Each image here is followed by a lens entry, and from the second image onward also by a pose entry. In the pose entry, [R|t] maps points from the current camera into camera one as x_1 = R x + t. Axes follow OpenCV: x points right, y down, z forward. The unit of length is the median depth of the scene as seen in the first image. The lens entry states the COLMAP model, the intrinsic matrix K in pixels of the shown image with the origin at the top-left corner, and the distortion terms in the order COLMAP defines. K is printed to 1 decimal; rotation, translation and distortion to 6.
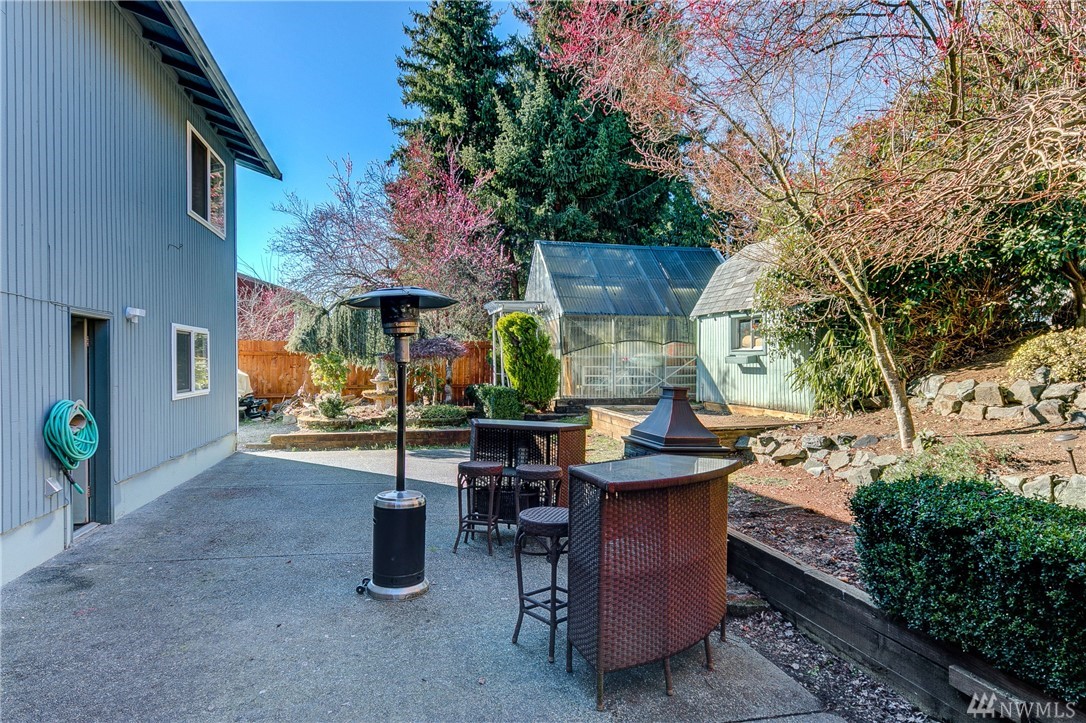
lens RADIAL K [[599.7, 0, 542.2], [0, 599.7, 378.2], [0, 0, 1]] dist [-0.000793, 0.000194]
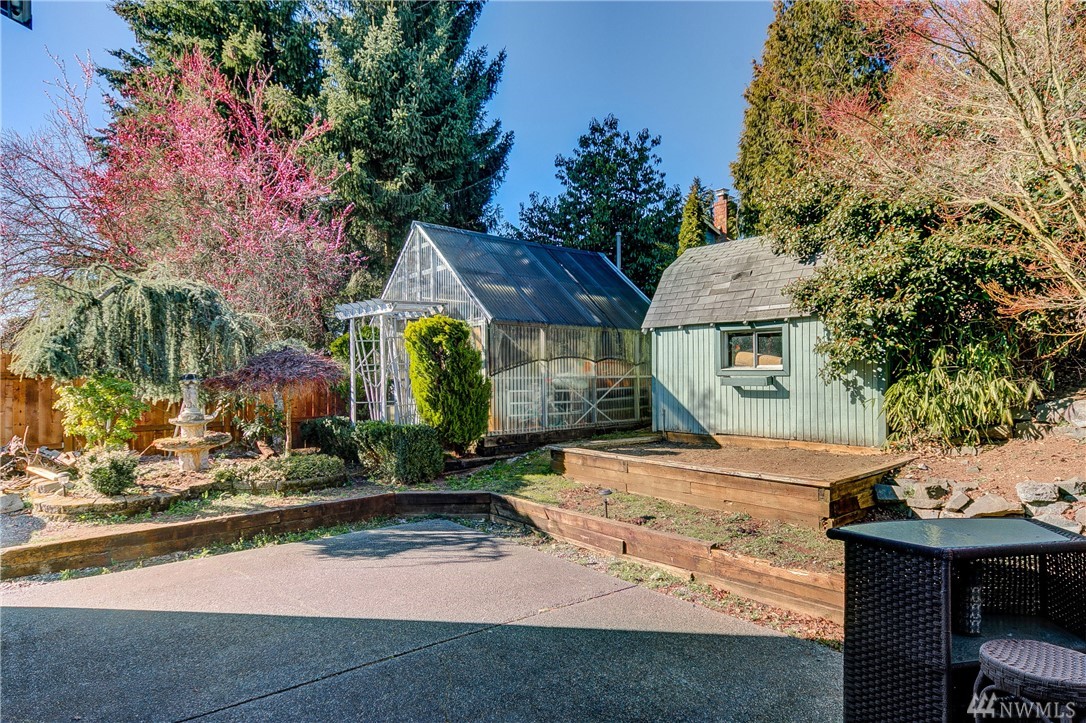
lens RADIAL K [[599.7, 0, 542.2], [0, 599.7, 378.2], [0, 0, 1]] dist [-0.000793, 0.000194]
pose [[0.891227, -0.010151, 0.453444, -0.248185], [0.021813, 0.999552, -0.020495, -0.020457], [-0.453032, 0.028157, 0.891049, 0.329198]]
